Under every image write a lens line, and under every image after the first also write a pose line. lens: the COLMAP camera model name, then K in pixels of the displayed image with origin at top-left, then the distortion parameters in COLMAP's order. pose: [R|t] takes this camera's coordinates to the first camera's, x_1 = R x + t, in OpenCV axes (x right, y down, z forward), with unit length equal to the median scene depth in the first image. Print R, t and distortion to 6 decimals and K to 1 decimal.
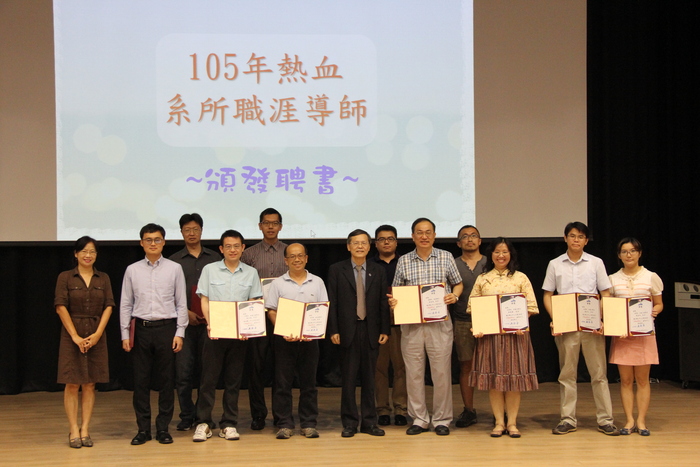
lens RADIAL K [[1135.5, 0, 350.0], [0, 1135.5, 233.5], [0, 0, 1]] dist [0.395924, 0.052926]
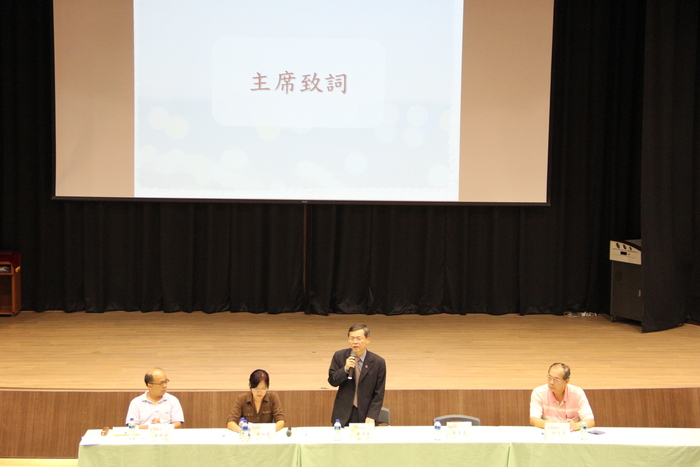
lens RADIAL K [[1463.1, 0, 347.0], [0, 1463.1, 212.6], [0, 0, 1]] dist [0.839439, 0.031876]
pose [[0.999571, 0.026009, 0.013445, -0.037464], [-0.027230, 0.994565, 0.100489, -0.151511], [-0.010759, -0.100812, 0.994847, -0.658792]]
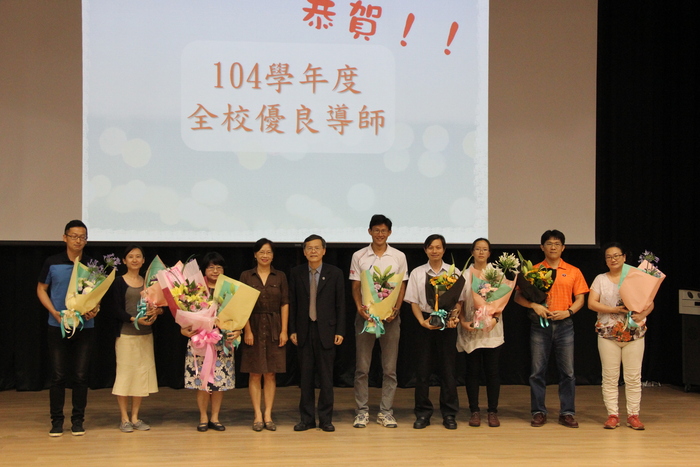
lens RADIAL K [[1135.5, 0, 350.0], [0, 1135.5, 233.5], [0, 0, 1]] dist [0.395924, 0.052926]
pose [[0.998687, 0.014791, 0.049040, -0.067803], [-0.014599, 0.999884, -0.004280, 0.000408], [-0.049098, 0.003559, 0.998788, -0.026253]]
